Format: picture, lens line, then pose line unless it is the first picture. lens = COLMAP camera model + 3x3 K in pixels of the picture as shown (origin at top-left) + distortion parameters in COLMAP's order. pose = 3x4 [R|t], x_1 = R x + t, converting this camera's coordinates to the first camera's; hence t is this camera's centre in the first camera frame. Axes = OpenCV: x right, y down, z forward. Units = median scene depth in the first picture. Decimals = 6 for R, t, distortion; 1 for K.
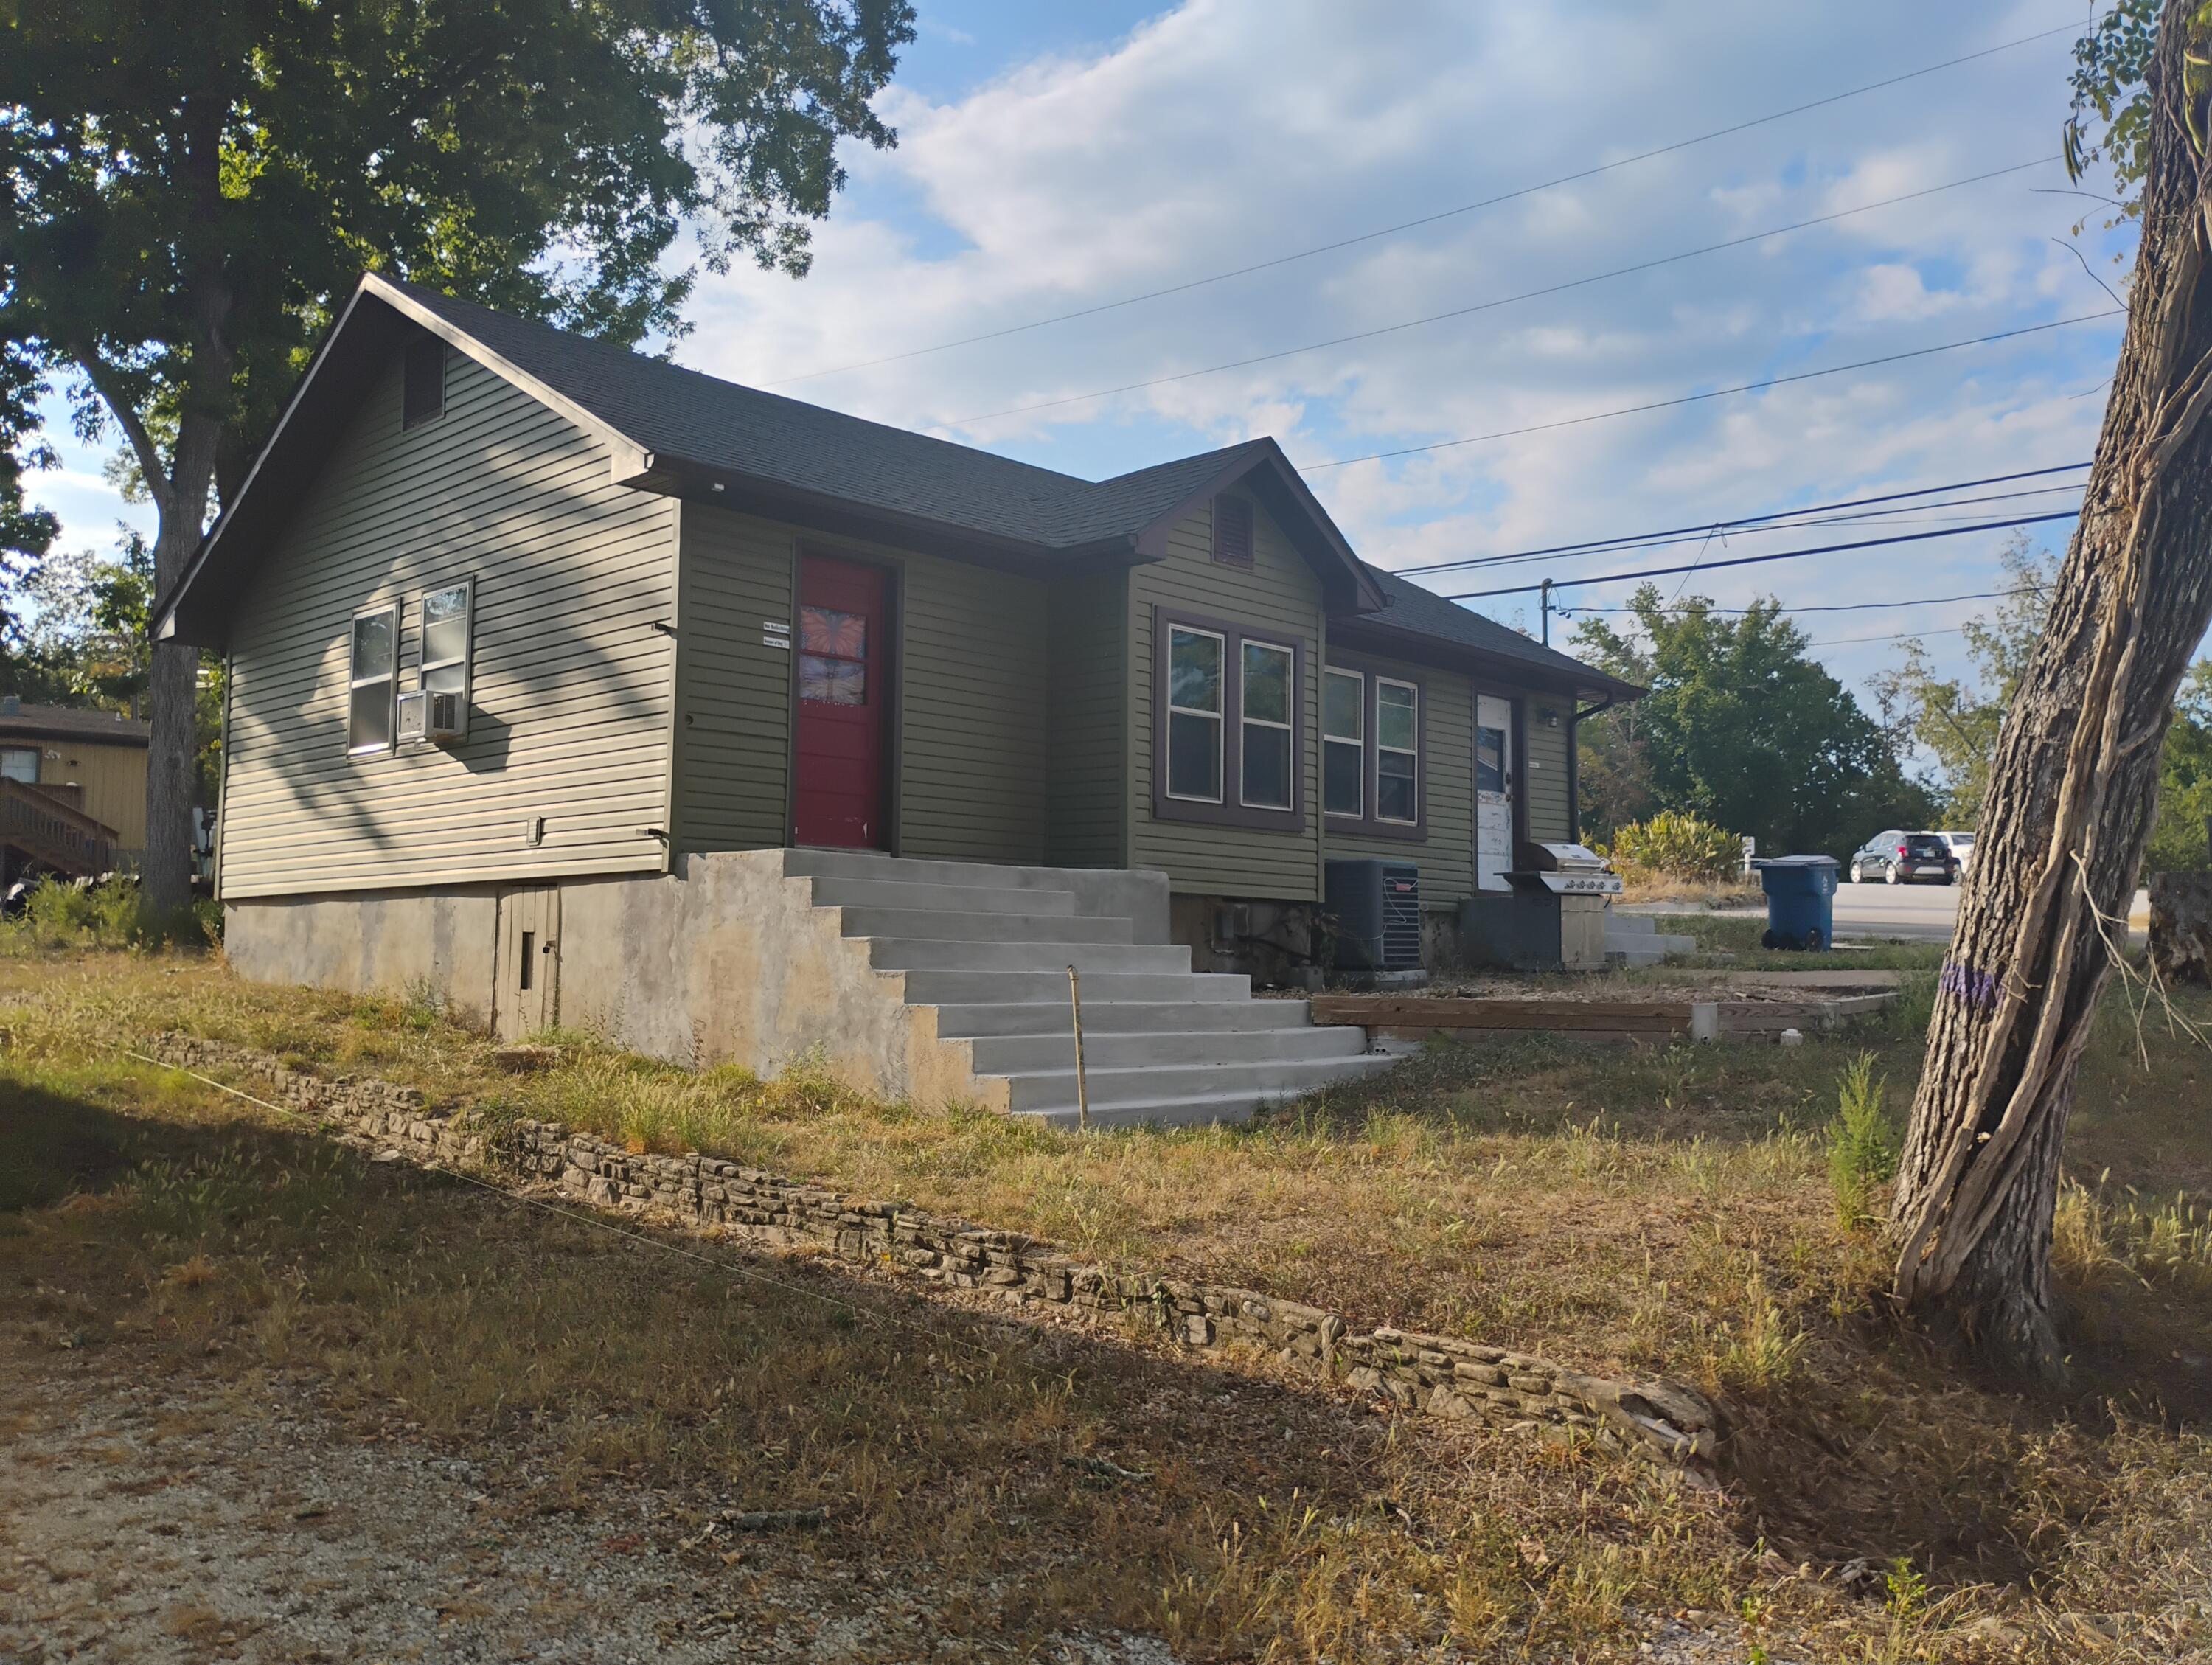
lens RADIAL K [[1834.3, 0, 1106.0], [0, 1834.3, 832.5], [0, 0, 1]] dist [0.136340, -0.201005]
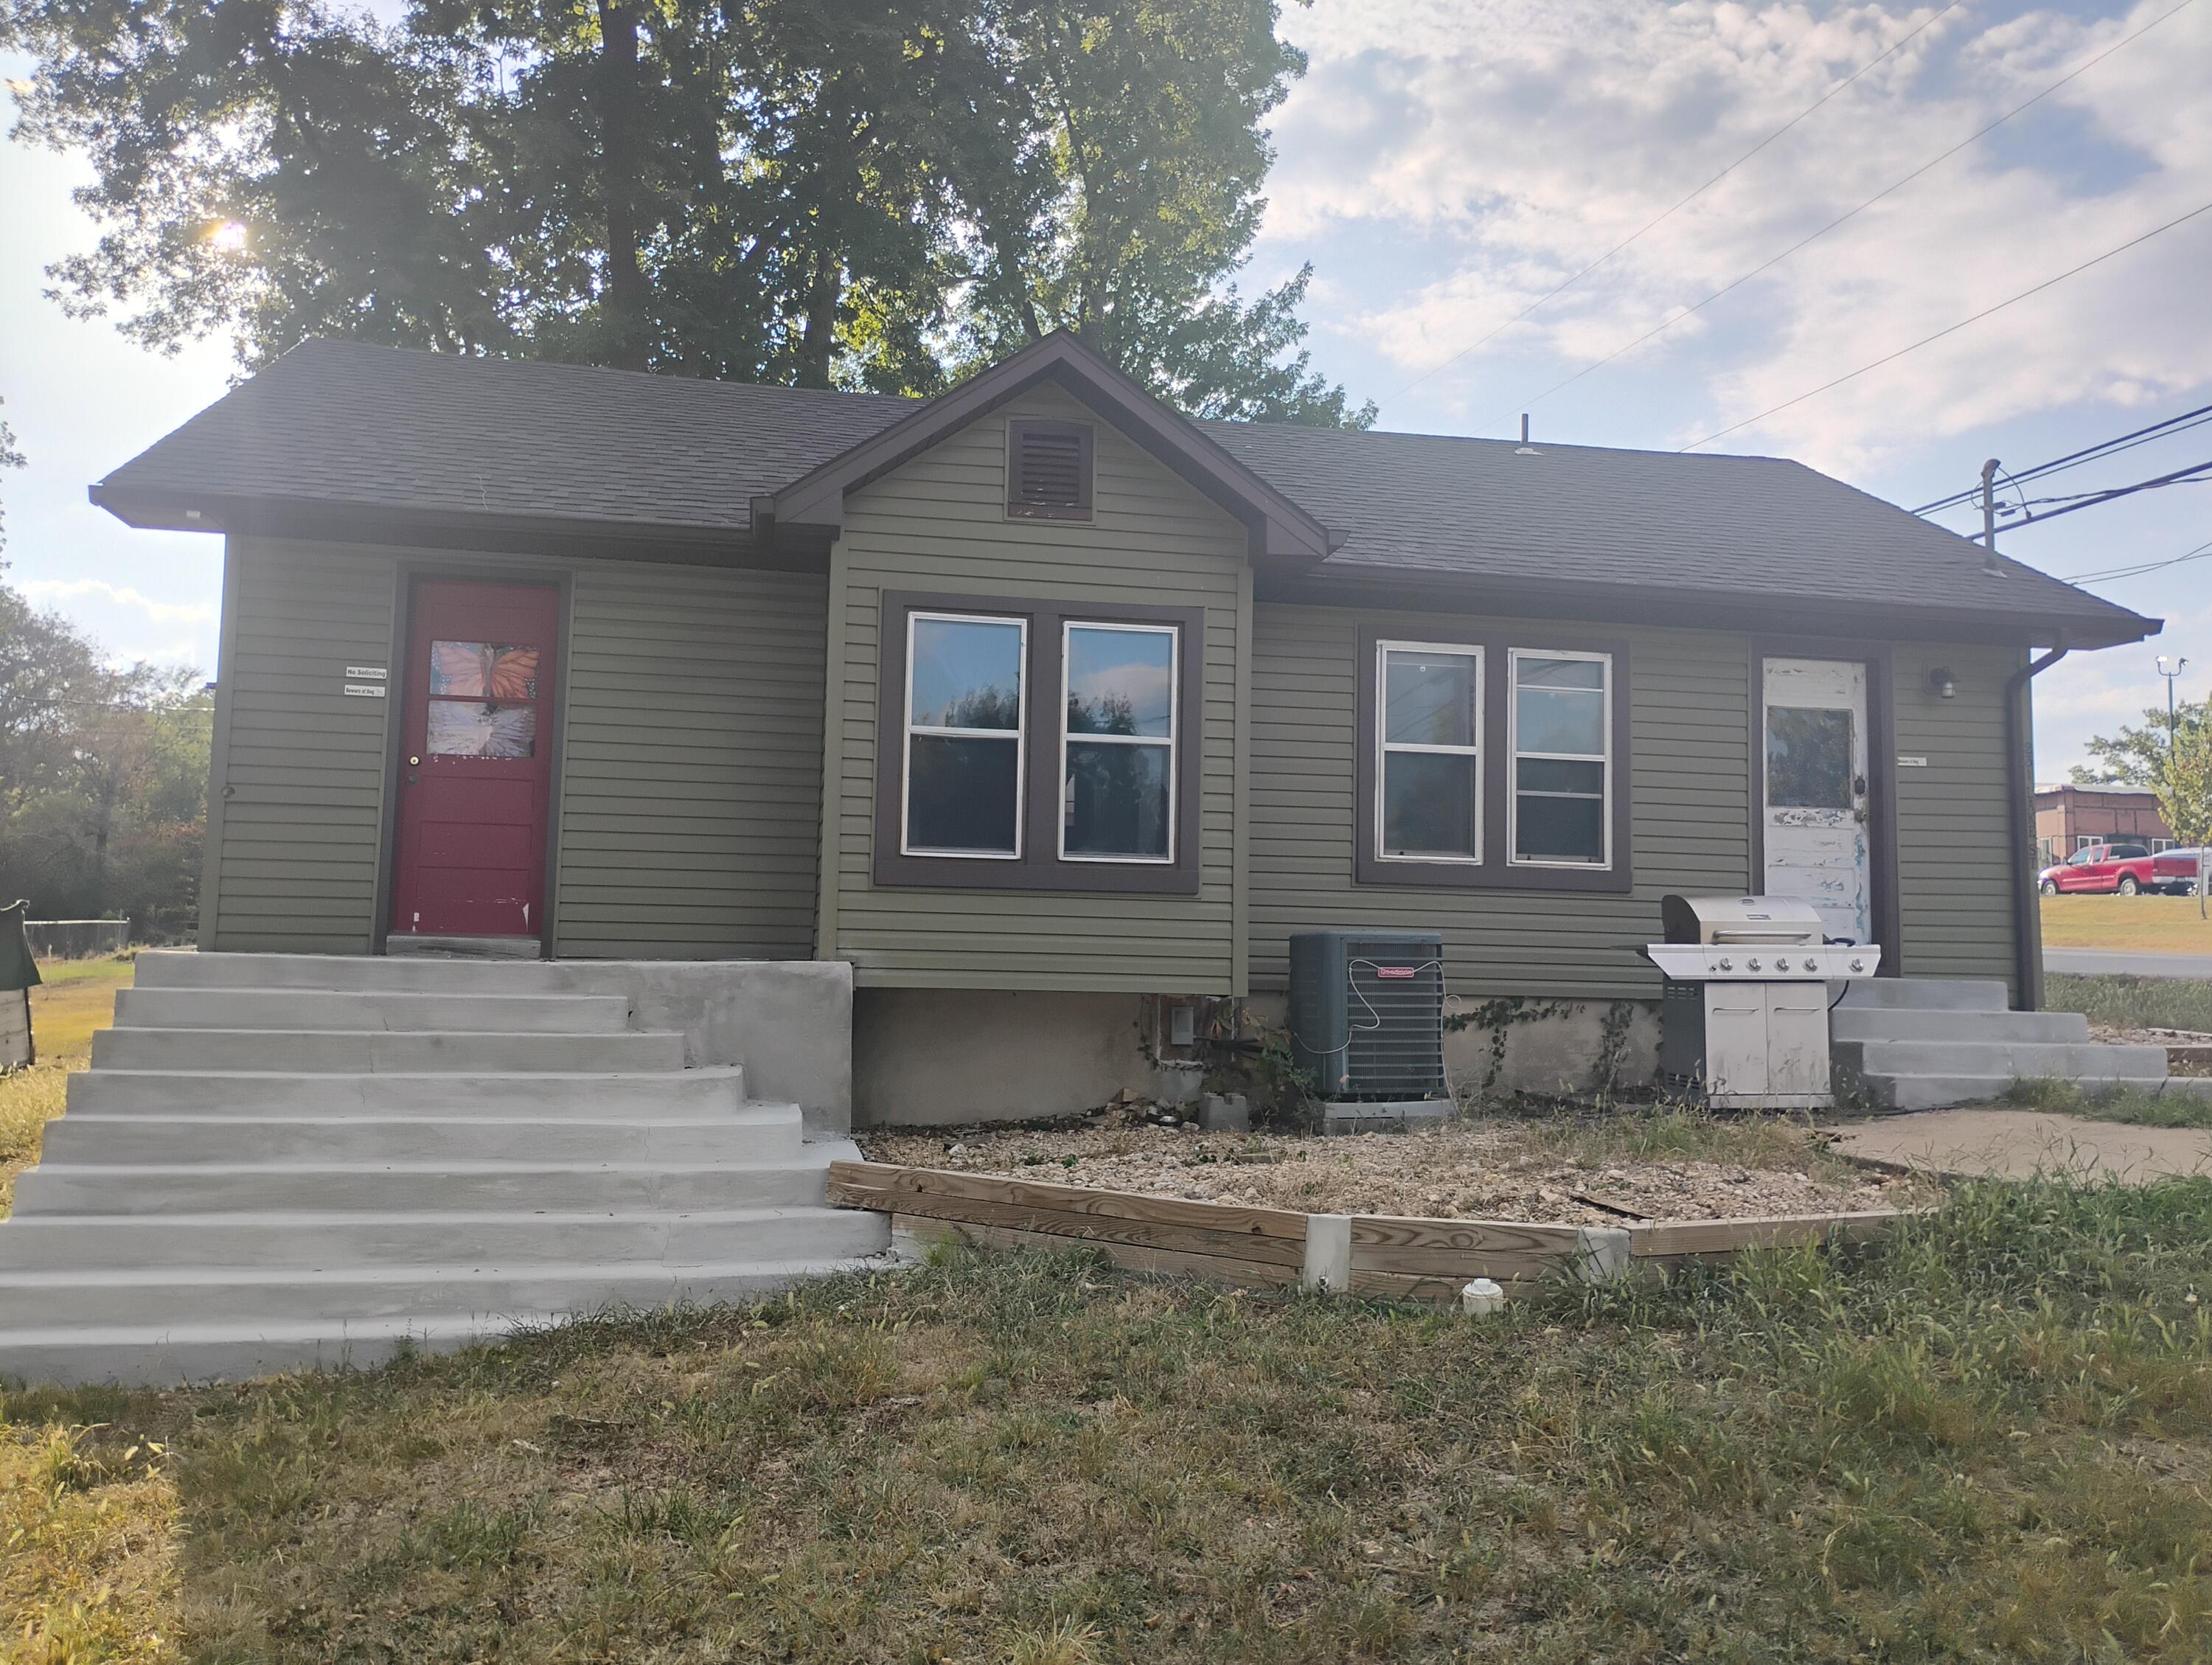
lens RADIAL K [[1834.3, 0, 1106.0], [0, 1834.3, 832.5], [0, 0, 1]] dist [0.136340, -0.201005]
pose [[0.815825, -0.042832, -0.576710, 0.469381], [0.032130, 0.999070, -0.028748, -0.004344], [0.577405, 0.004923, 0.816443, 0.422494]]
